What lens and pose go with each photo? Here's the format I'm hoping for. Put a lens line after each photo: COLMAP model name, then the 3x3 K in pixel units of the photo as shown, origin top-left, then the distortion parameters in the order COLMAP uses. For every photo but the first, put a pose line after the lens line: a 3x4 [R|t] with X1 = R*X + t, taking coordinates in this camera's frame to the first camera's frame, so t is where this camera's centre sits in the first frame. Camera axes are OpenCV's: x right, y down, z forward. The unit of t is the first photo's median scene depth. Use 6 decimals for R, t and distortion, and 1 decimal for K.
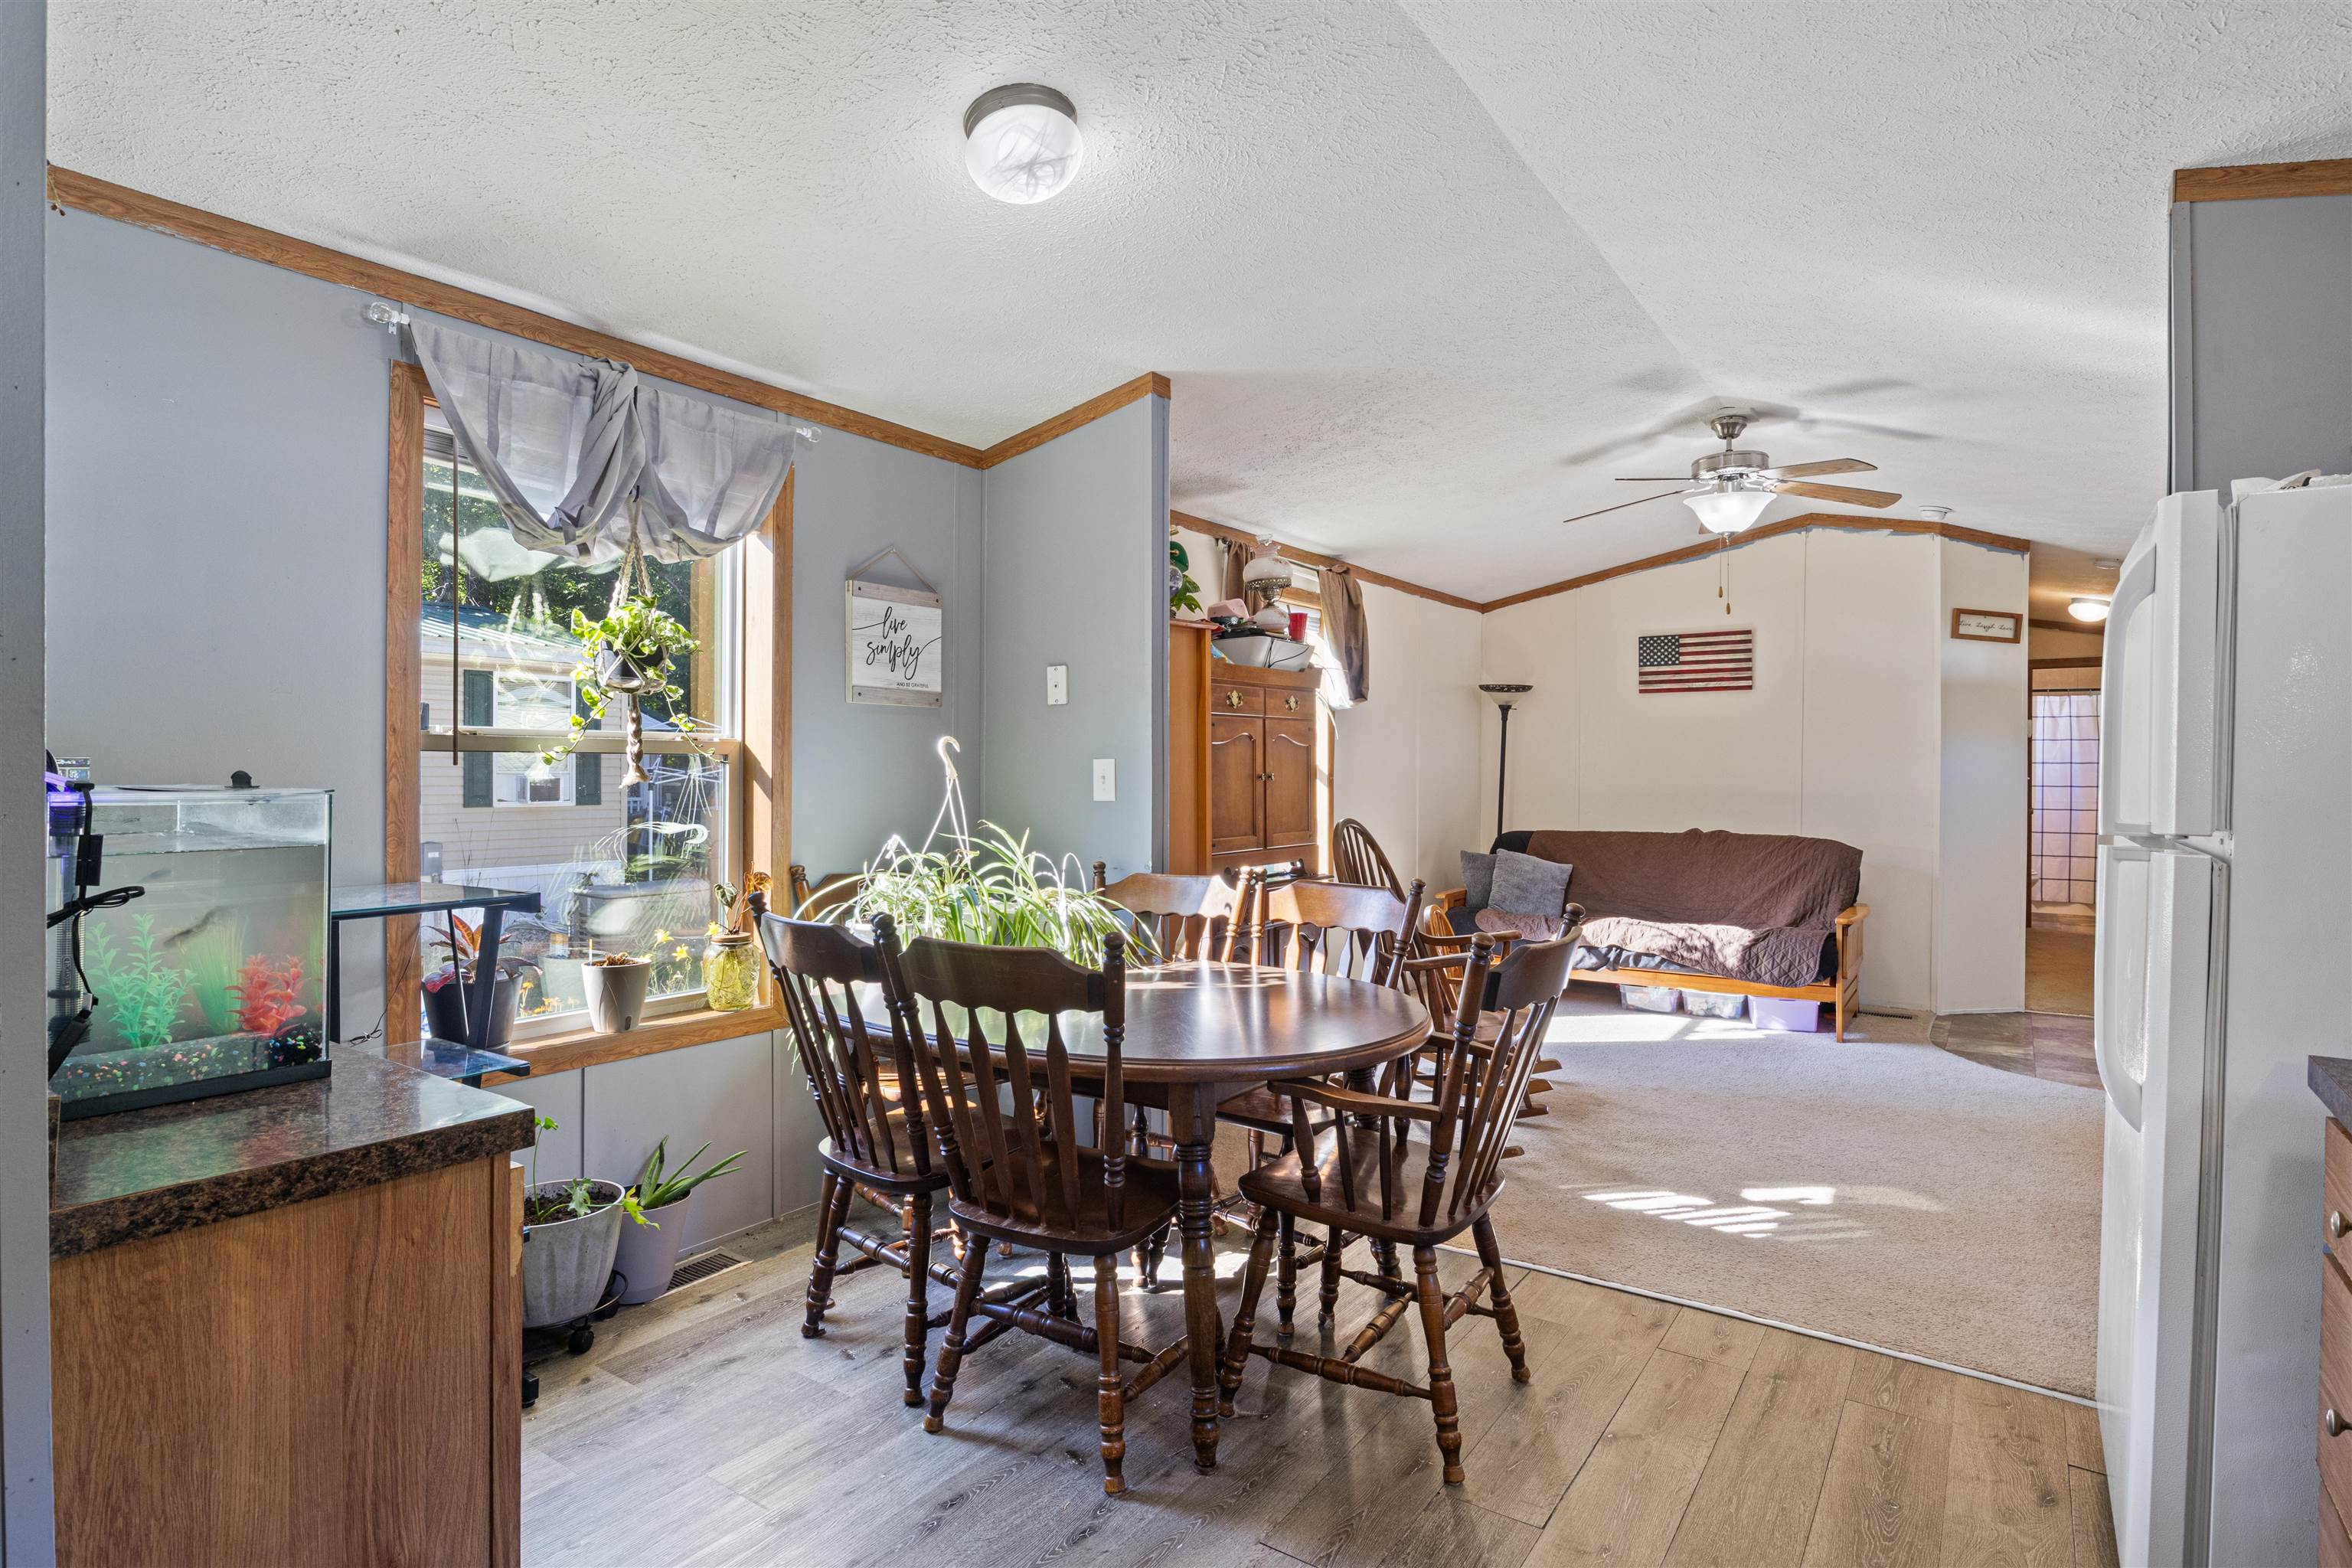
lens RADIAL K [[1217.9, 0, 1176.1], [0, 1217.9, 772.1], [0, 0, 1]] dist [-0.013561, 0.001110]
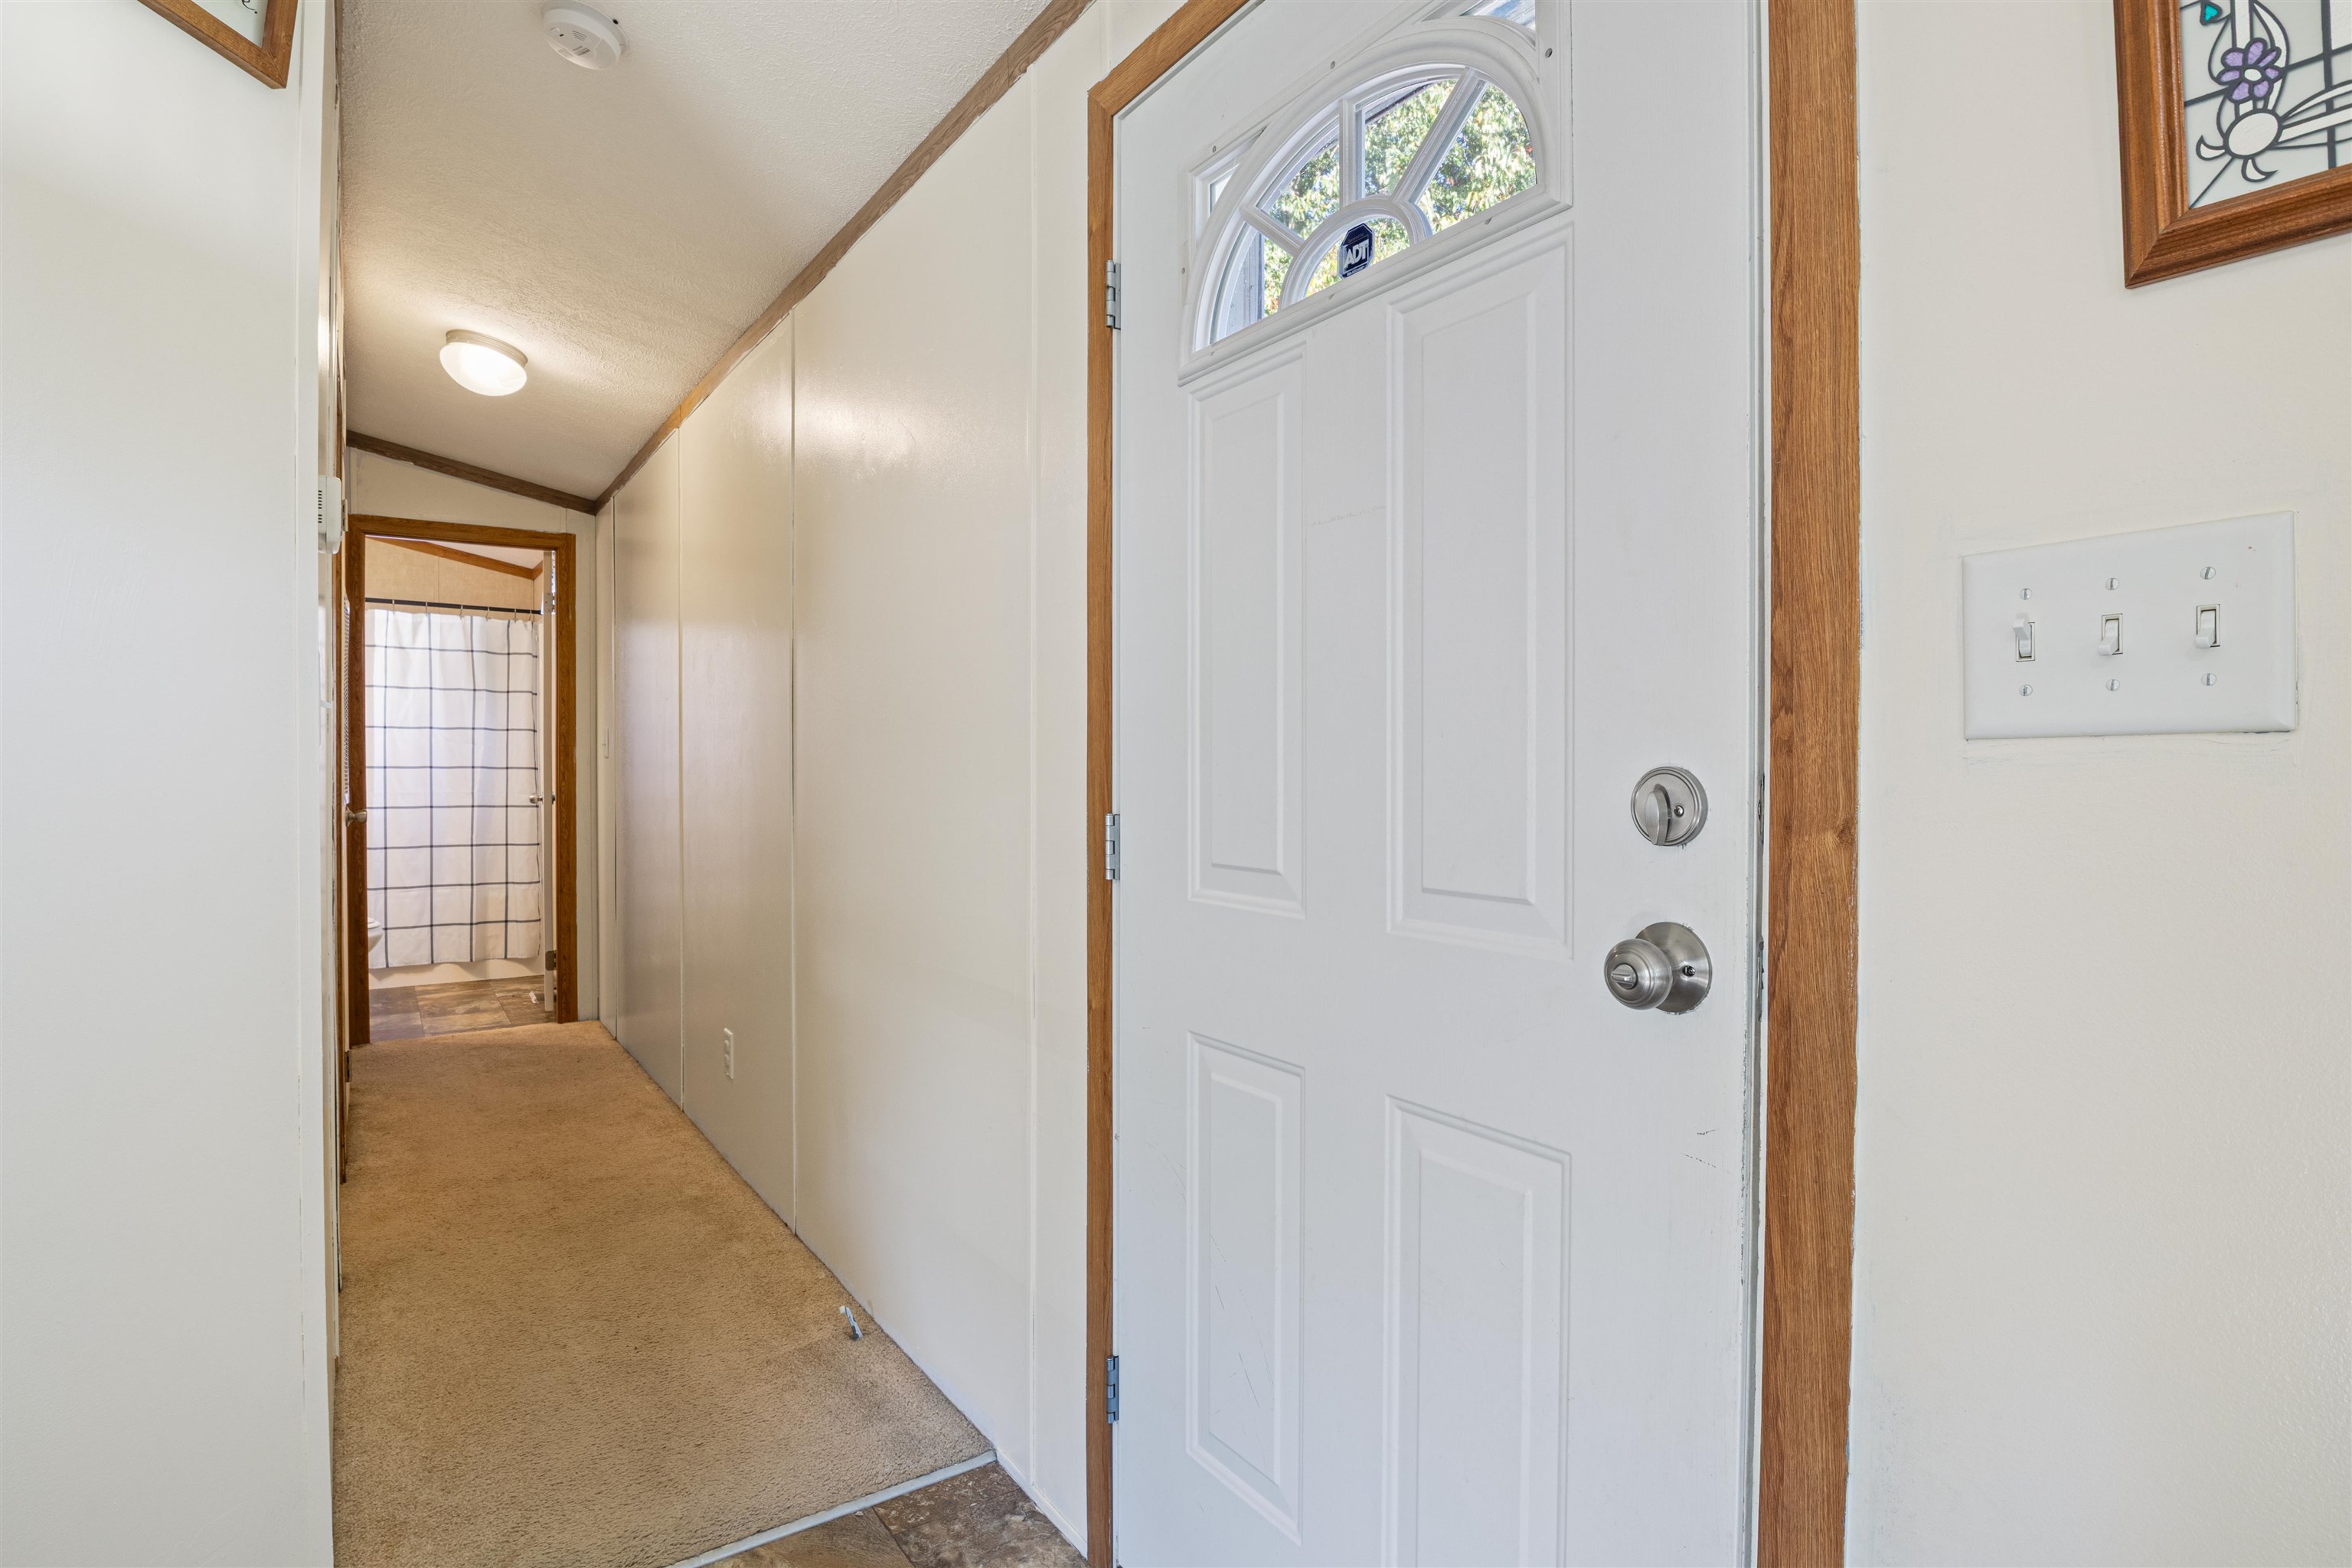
lens RADIAL K [[1176.8, 0, 1176.0], [0, 1176.8, 784.0], [0, 0, 1]] dist [0.002449, 0.000296]
pose [[0.352939, -0.020008, 0.935432, 0.588728], [0.003115, 0.999791, 0.020209, 0.018140], [-0.935641, -0.004219, 0.352928, 0.816537]]
